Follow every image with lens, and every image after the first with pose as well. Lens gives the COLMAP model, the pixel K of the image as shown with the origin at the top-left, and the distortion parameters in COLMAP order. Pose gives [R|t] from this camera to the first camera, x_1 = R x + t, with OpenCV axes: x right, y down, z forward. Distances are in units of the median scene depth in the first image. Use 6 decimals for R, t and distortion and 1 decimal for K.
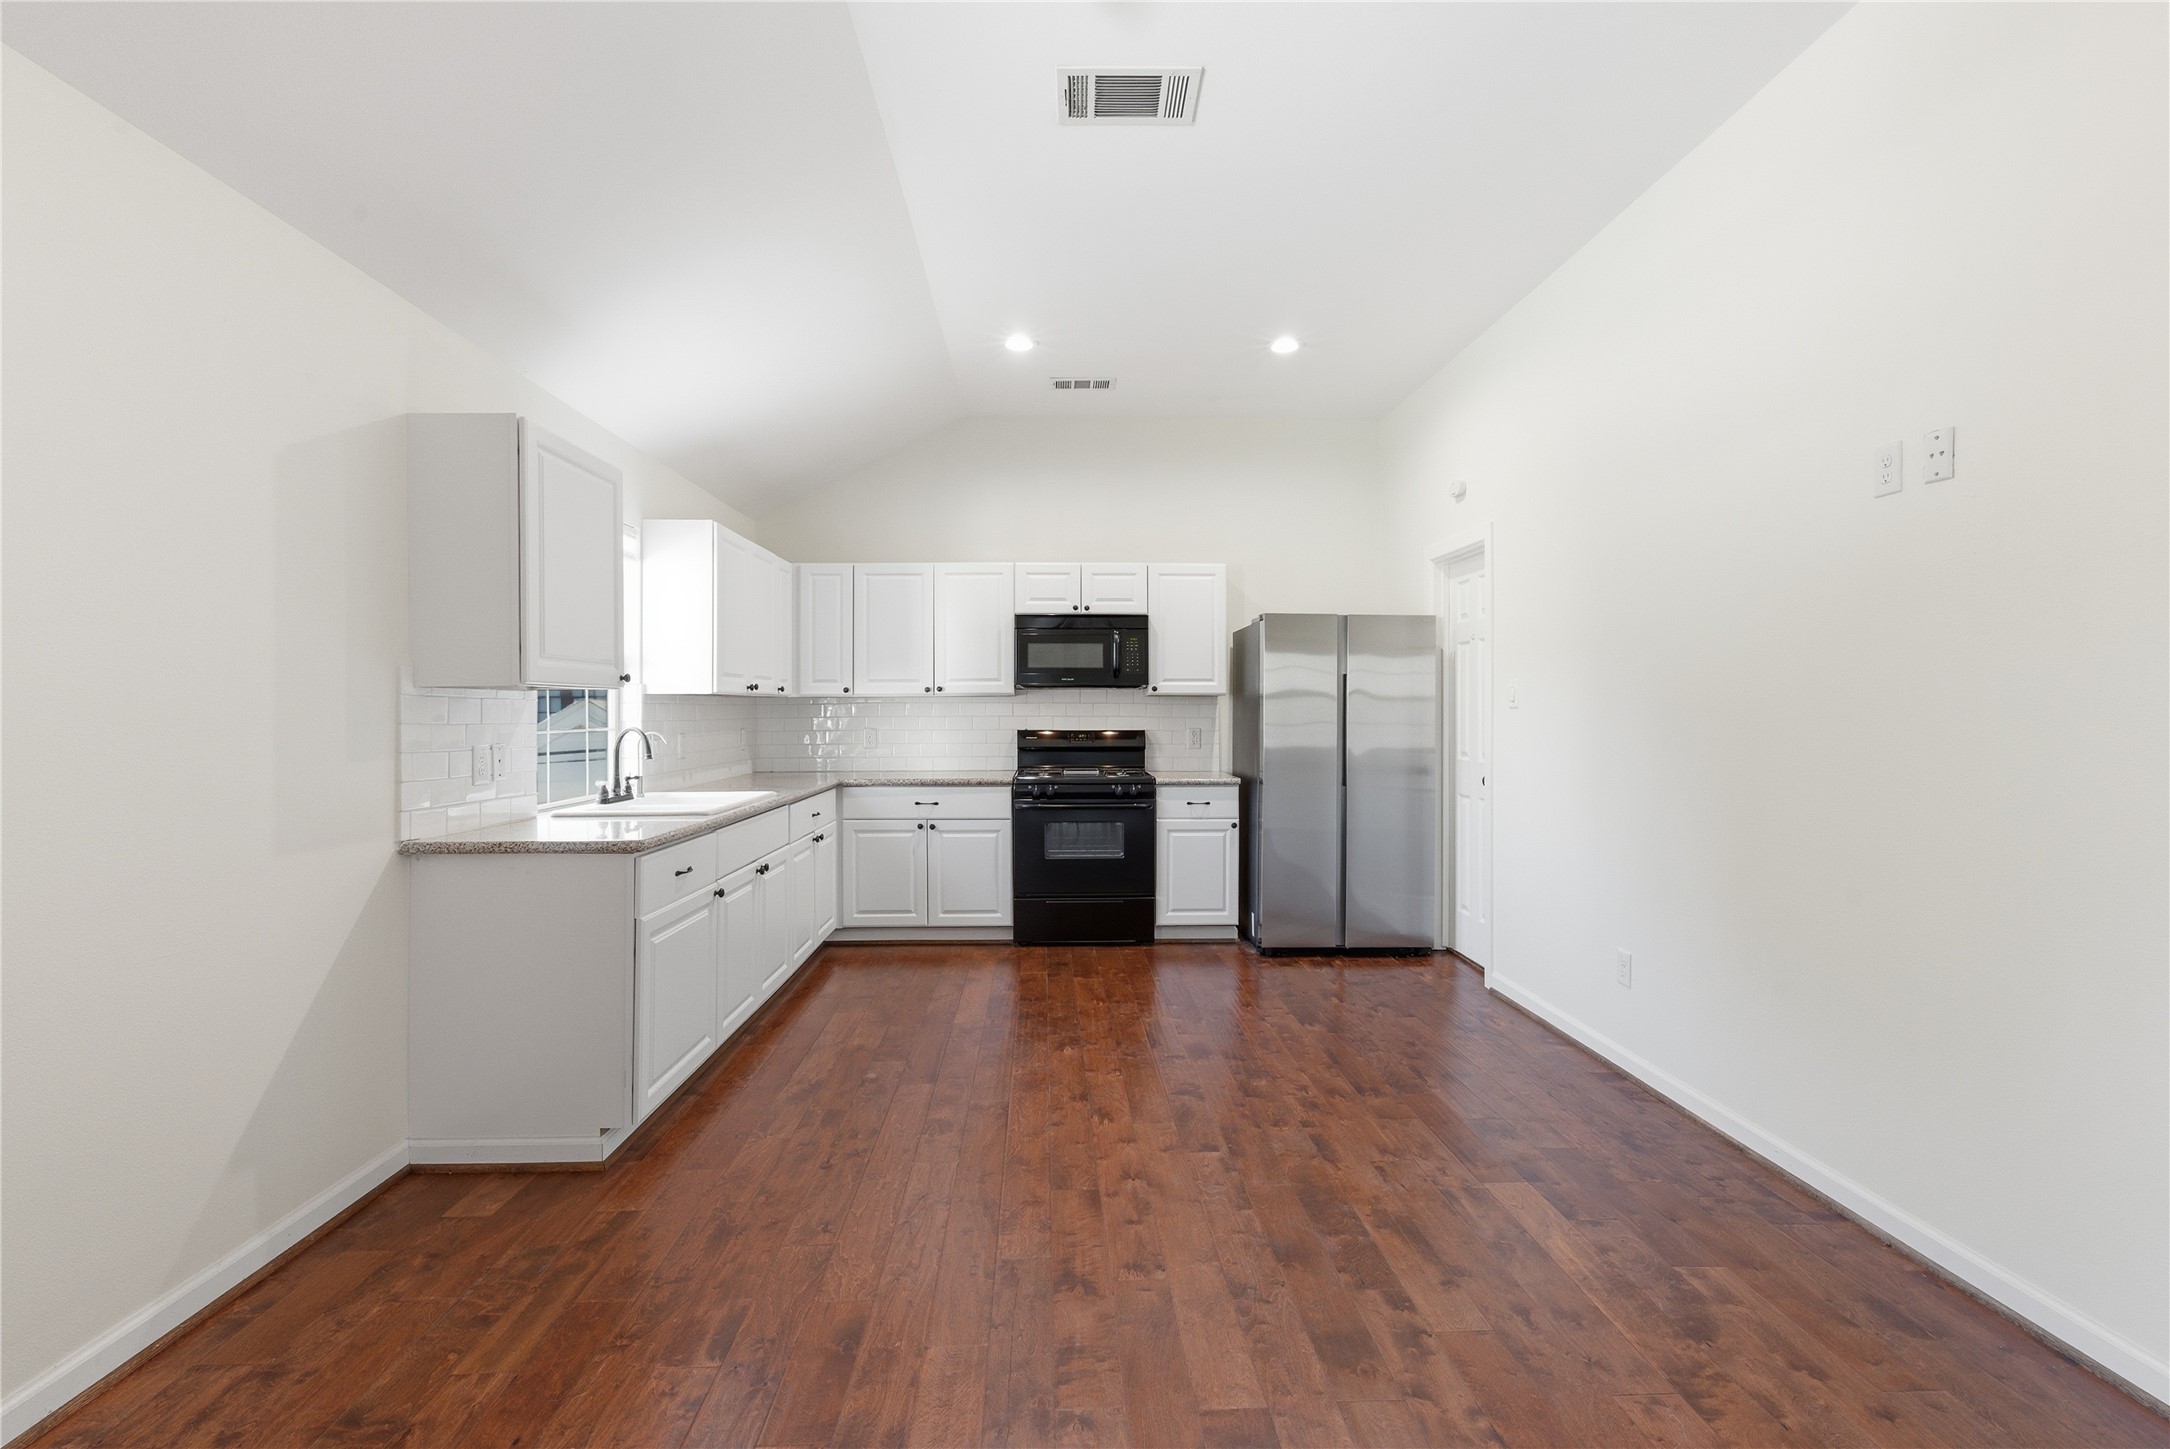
lens RADIAL K [[945.2, 0, 1082.2], [0, 945.2, 715.0], [0, 0, 1]] dist [0.000963, 0.000818]
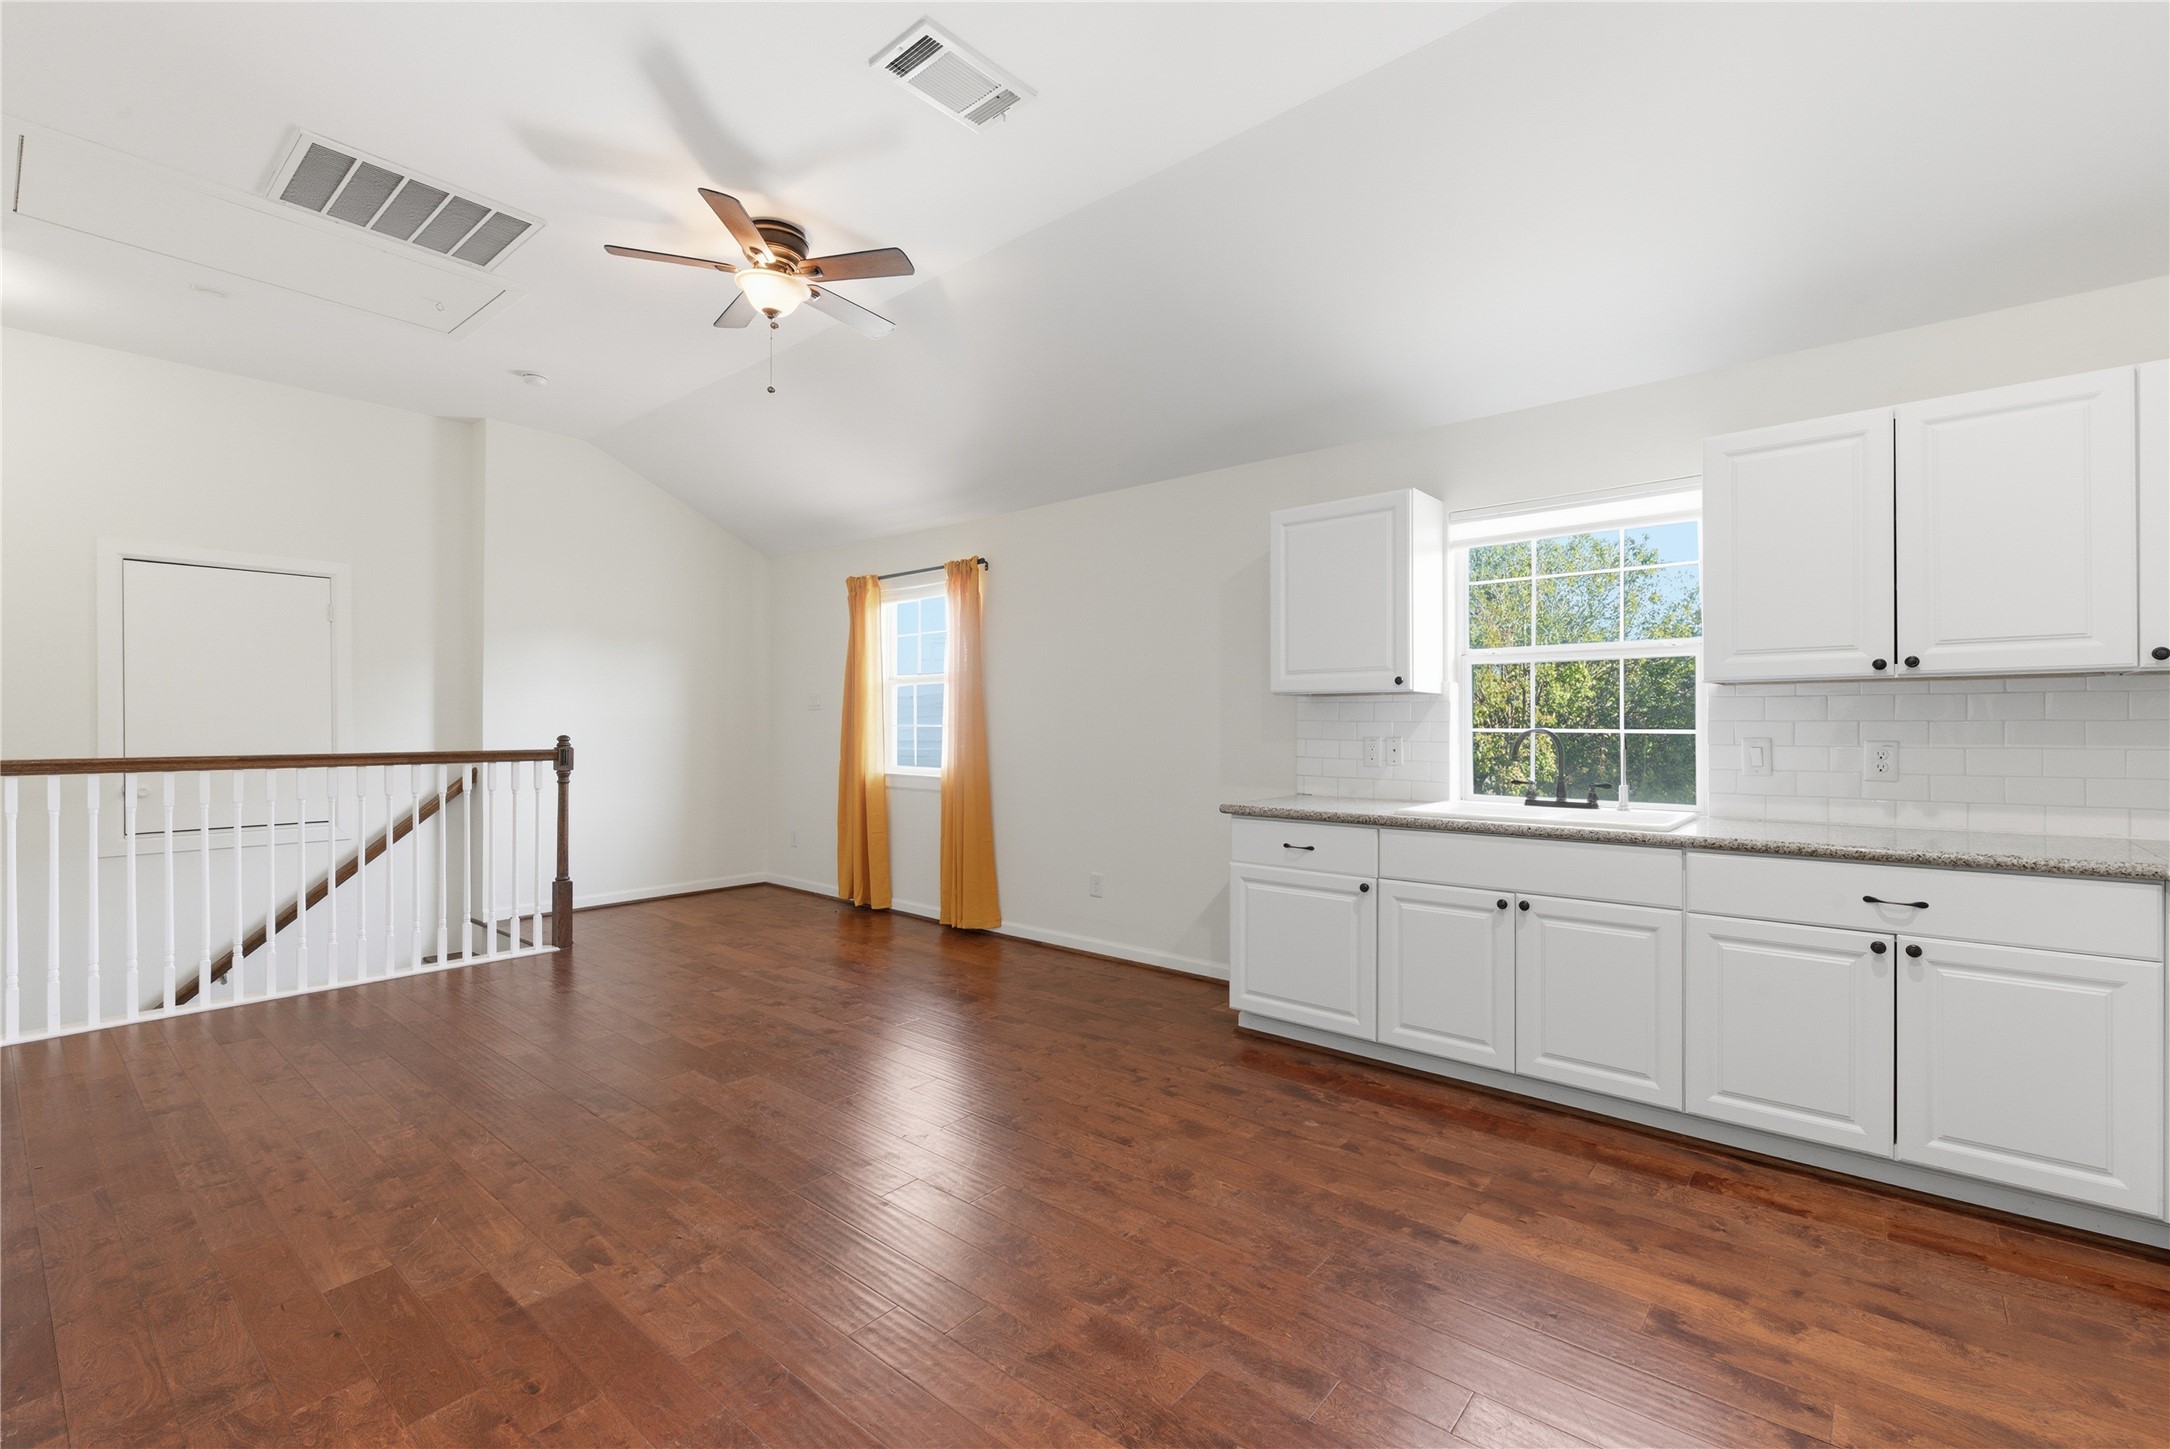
lens RADIAL K [[945.2, 0, 1086.2], [0, 945.2, 717.7], [0, 0, 1]] dist [0.000963, 0.000818]
pose [[-0.678953, -0.000629, -0.734181, 0.870580], [-0.007606, 0.999952, 0.006178, -0.006533], [0.734142, 0.009779, -0.678925, 2.236197]]
